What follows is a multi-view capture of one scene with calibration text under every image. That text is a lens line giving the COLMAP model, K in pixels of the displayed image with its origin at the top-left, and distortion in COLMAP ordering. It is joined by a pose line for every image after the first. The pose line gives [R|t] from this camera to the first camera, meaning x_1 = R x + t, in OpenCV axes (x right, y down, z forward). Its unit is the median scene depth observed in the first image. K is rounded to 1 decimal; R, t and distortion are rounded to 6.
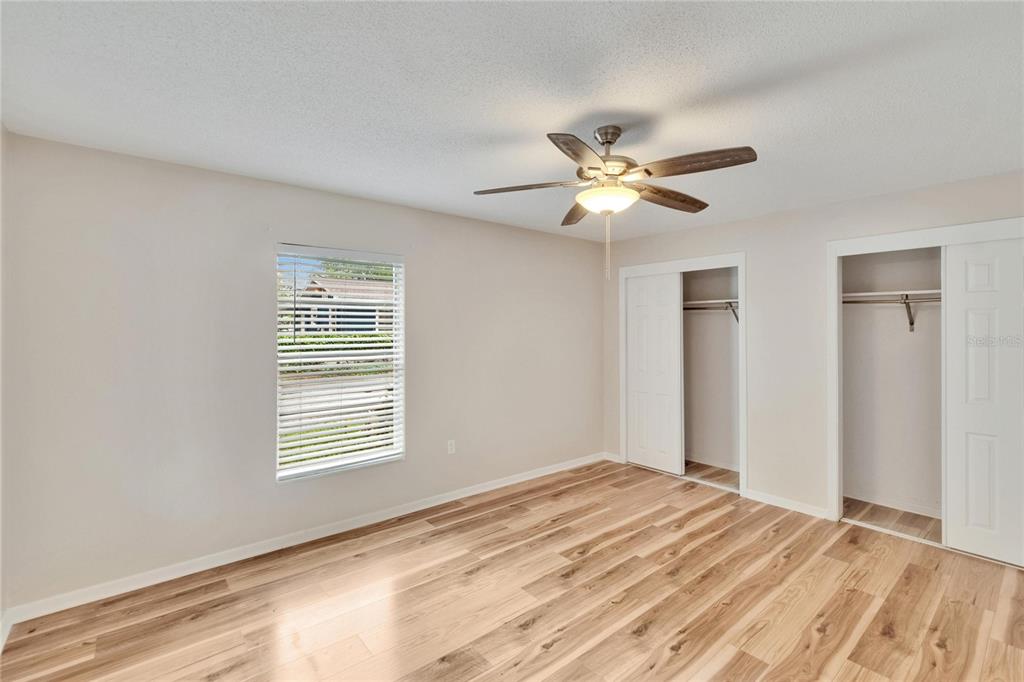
lens RADIAL K [[457.7, 0, 512.6], [0, 457.7, 334.5], [0, 0, 1]] dist [0.000424, -0.001367]
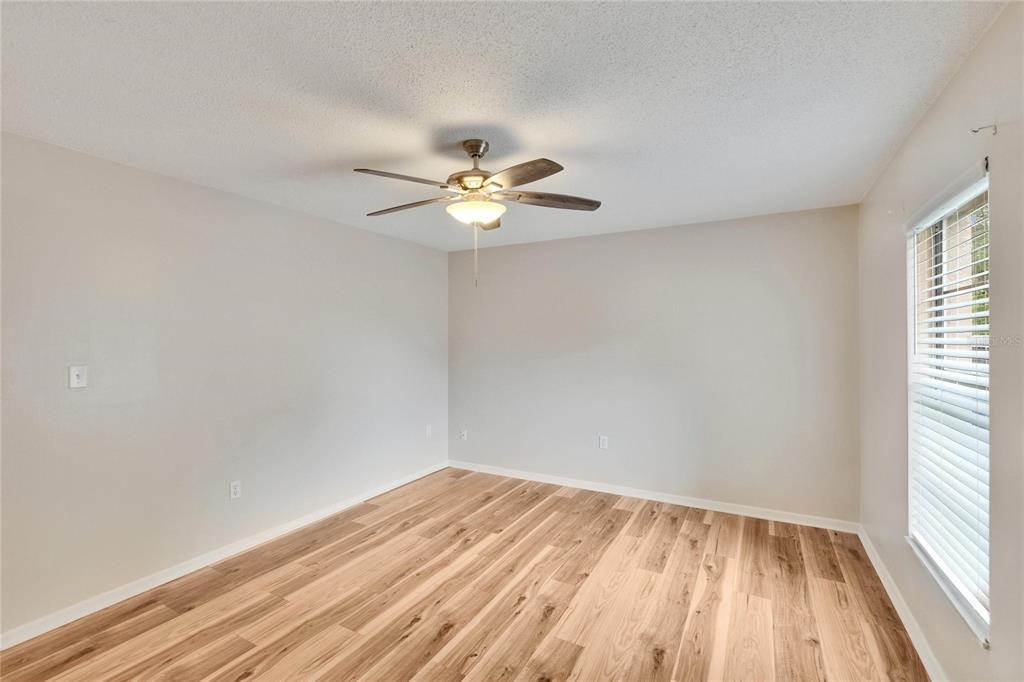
lens RADIAL K [[457.7, 0, 502.2], [0, 457.7, 340.7], [0, 0, 1]] dist [0.000424, -0.001367]
pose [[-0.935544, 0.001544, -0.353207, 0.390919], [-0.003325, 0.999908, 0.013179, -0.010574], [0.353195, 0.013503, -0.935452, 1.495147]]
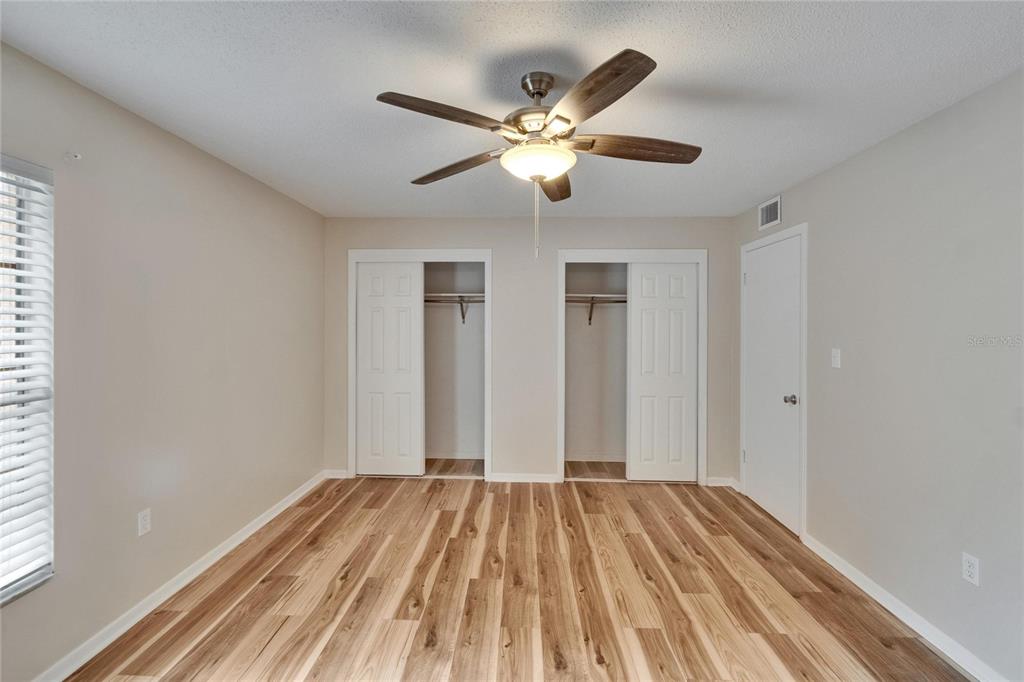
lens RADIAL K [[457.7, 0, 504.9], [0, 457.7, 329.4], [0, 0, 1]] dist [0.000424, -0.001367]
pose [[0.672430, -0.005633, 0.740139, -0.330950], [0.001471, 0.999979, 0.006275, -0.000234], [-0.740159, -0.003131, 0.672425, 0.364023]]
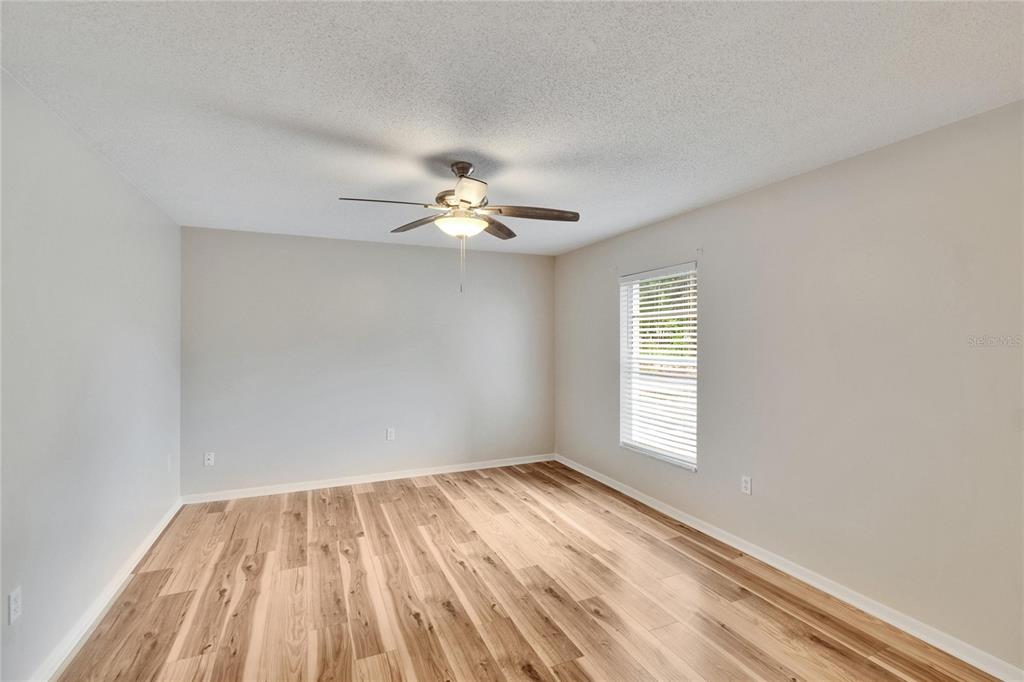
lens RADIAL K [[457.7, 0, 505.9], [0, 457.7, 339.6], [0, 0, 1]] dist [0.000424, -0.001367]
pose [[-0.283306, 0.000381, -0.959029, 0.979370], [-0.010665, 0.999937, 0.003547, -0.005497], [0.958970, 0.011233, -0.283284, 1.079615]]
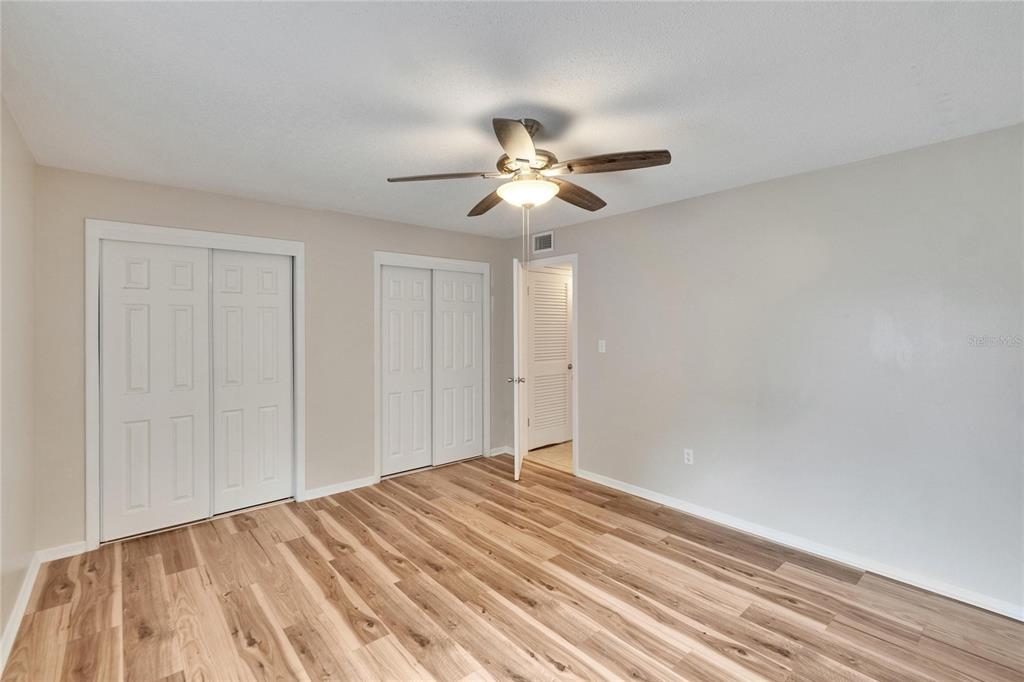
lens RADIAL K [[457.7, 0, 509.8], [0, 457.7, 328.0], [0, 0, 1]] dist [0.000424, -0.001367]
pose [[-0.010824, -0.005922, 0.999924, -0.595033], [0.010940, 0.999922, 0.006040, -0.003534], [-0.999882, 0.011004, -0.010759, 0.785470]]
